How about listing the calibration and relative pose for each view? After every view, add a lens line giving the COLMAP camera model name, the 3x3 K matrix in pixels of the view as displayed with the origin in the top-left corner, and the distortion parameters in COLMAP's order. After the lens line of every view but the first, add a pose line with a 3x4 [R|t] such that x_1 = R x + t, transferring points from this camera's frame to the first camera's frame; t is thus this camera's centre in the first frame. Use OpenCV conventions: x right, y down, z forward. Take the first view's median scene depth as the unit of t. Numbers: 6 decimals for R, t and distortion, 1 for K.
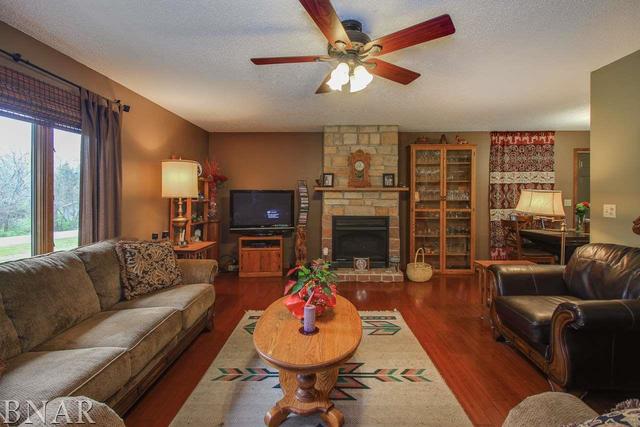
lens RADIAL K [[301.2, 0, 329.4], [0, 301.2, 196.2], [0, 0, 1]] dist [0.015724, -0.003454]
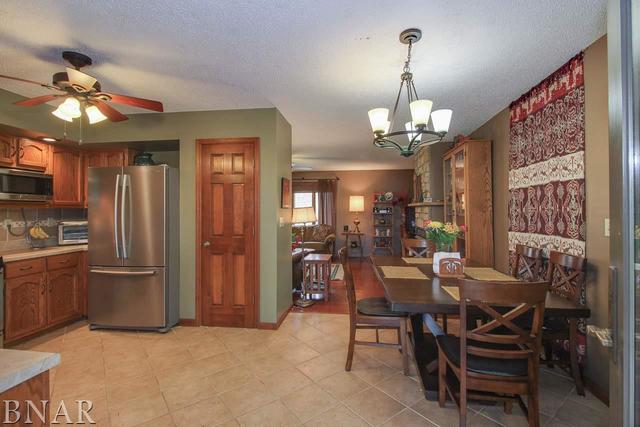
lens RADIAL K [[301.2, 0, 324.8], [0, 301.2, 209.1], [0, 0, 1]] dist [0.015724, -0.003454]
pose [[-0.146821, -0.004254, -0.989154, 1.310637], [-0.003242, 0.999987, -0.003820, 0.001677], [0.989158, 0.002646, -0.146833, 0.784449]]
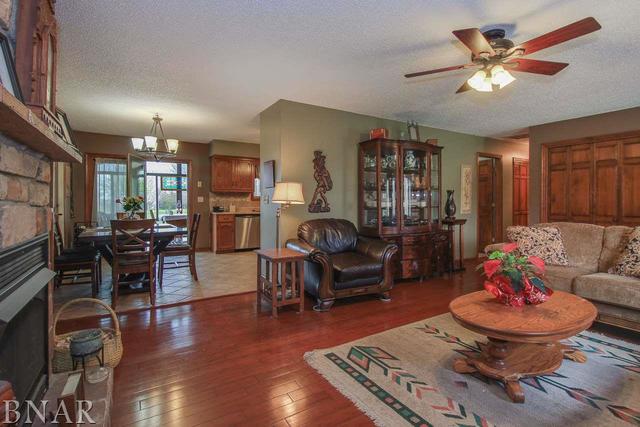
lens RADIAL K [[314.5, 0, 329.9], [0, 314.5, 205.3], [0, 0, 1]] dist [-0.005713, -0.000613]
pose [[-0.527167, -0.014719, 0.849634, -0.259475], [0.000116, 0.999849, 0.017393, 0.029273], [-0.849762, 0.009268, -0.527086, 0.899136]]
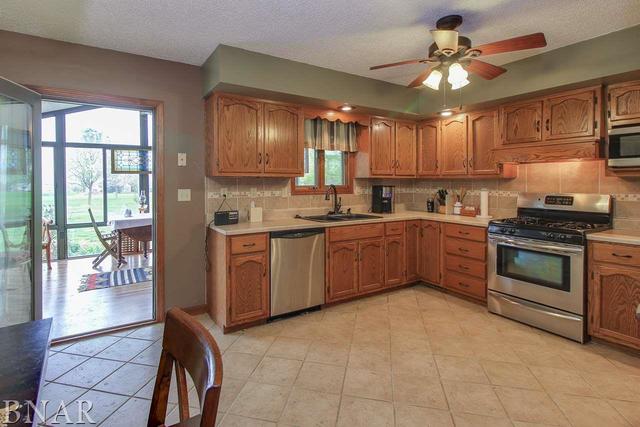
lens RADIAL K [[340.2, 0, 316.0], [0, 340.2, 178.4], [0, 0, 1]] dist [-0.009606, -0.000783]
pose [[-0.527882, 0.012429, 0.849227, 0.591251], [0.010141, 0.999914, -0.008331, 0.001880], [-0.849257, 0.004214, -0.527963, 0.773745]]
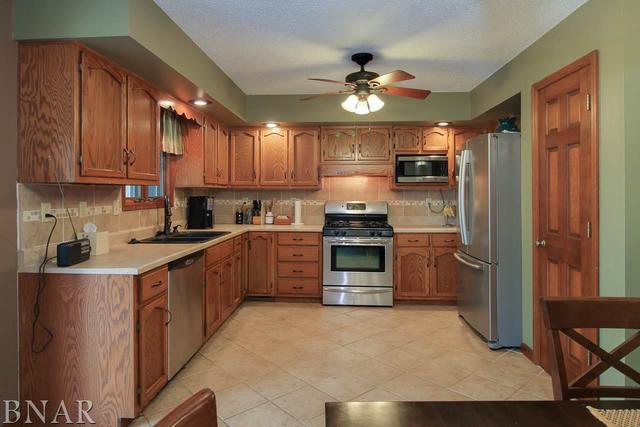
lens RADIAL K [[388.7, 0, 327.5], [0, 388.7, 190.1], [0, 0, 1]] dist [0.003760, 0.000382]
pose [[-0.999235, 0.002860, 0.038998, 0.943755], [0.003013, 0.999988, 0.003852, -0.001899], [-0.038987, 0.003967, -0.999232, 1.018106]]
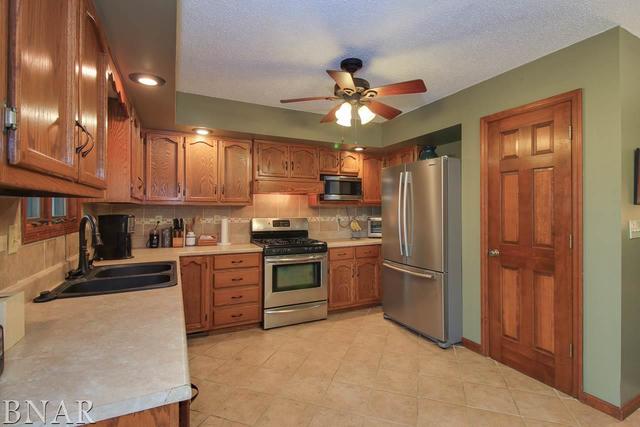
lens RADIAL K [[301.2, 0, 318.4], [0, 301.2, 206.6], [0, 0, 1]] dist [0.015724, -0.003454]
pose [[-0.904645, -0.001768, -0.426162, 1.163914], [-0.001881, 0.999998, -0.000155, 0.000767], [0.426162, 0.000662, -0.904647, 0.761935]]
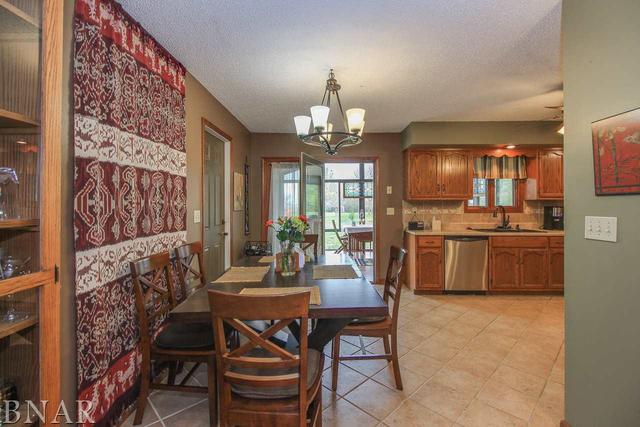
lens RADIAL K [[301.2, 0, 318.2], [0, 301.2, 206.0], [0, 0, 1]] dist [0.015724, -0.003454]
pose [[0.030352, -0.003954, 0.999531, 0.294422], [0.009235, 0.999951, 0.003675, 0.003550], [-0.999497, 0.009119, 0.030387, 0.849810]]
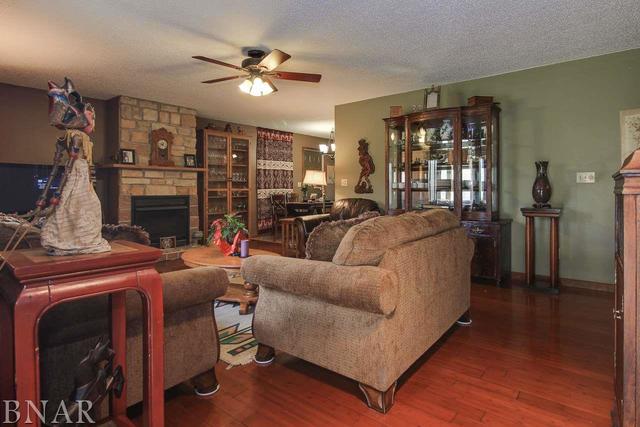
lens RADIAL K [[345.7, 0, 321.9], [0, 345.7, 191.7], [0, 0, 1]] dist [0.007781, -0.000252]
pose [[0.634518, -0.010804, 0.772833, -0.436265], [0.010575, 0.999930, 0.005297, 0.052505], [-0.772836, 0.004812, 0.634587, -0.116102]]
